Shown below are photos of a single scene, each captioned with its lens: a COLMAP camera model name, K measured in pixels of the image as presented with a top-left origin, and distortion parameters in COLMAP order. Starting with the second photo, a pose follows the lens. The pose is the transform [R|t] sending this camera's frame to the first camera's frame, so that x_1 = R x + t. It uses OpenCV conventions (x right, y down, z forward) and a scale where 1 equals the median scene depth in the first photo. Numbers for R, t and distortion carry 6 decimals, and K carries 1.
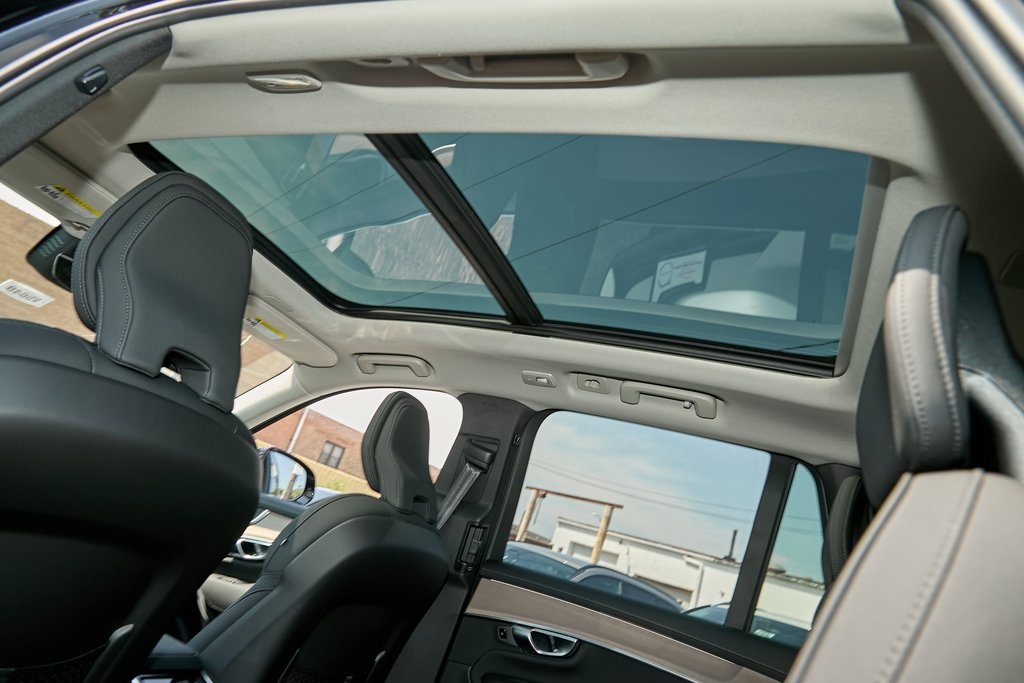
lens RADIAL K [[699.2, 0, 512.0], [0, 699.2, 341.5], [0, 0, 1]] dist [-0.005741, -0.001667]
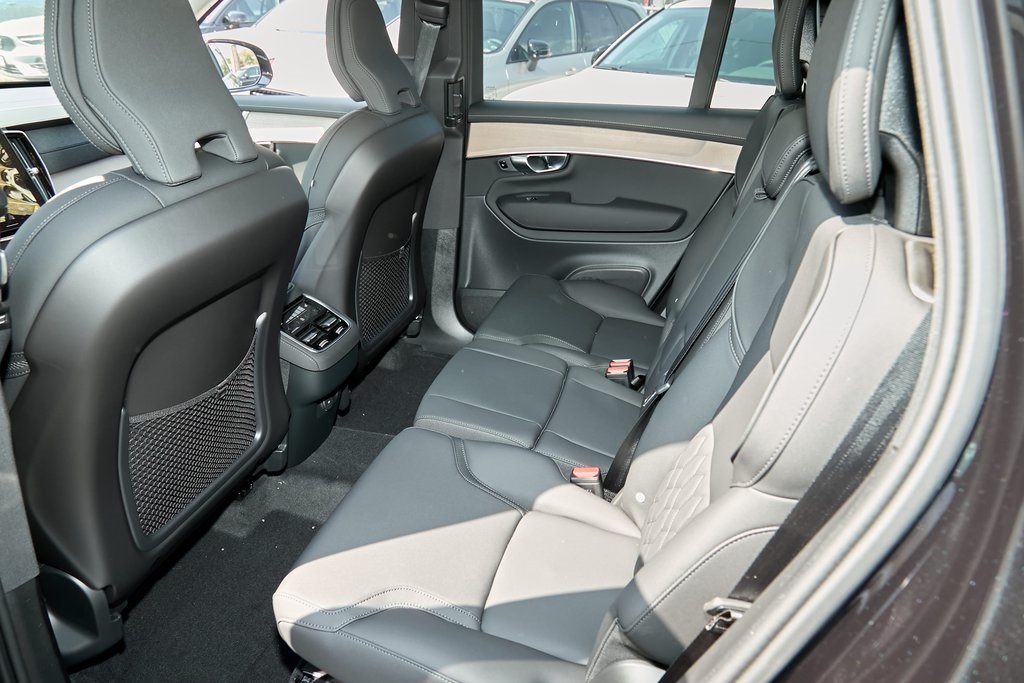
lens RADIAL K [[699.2, 0, 512.0], [0, 699.2, 341.5], [0, 0, 1]] dist [-0.005741, -0.001667]
pose [[0.957530, -0.283146, -0.054453, -0.019601], [0.238204, 0.670405, 0.702721, -0.199323], [-0.162467, -0.685847, 0.709379, -0.028781]]
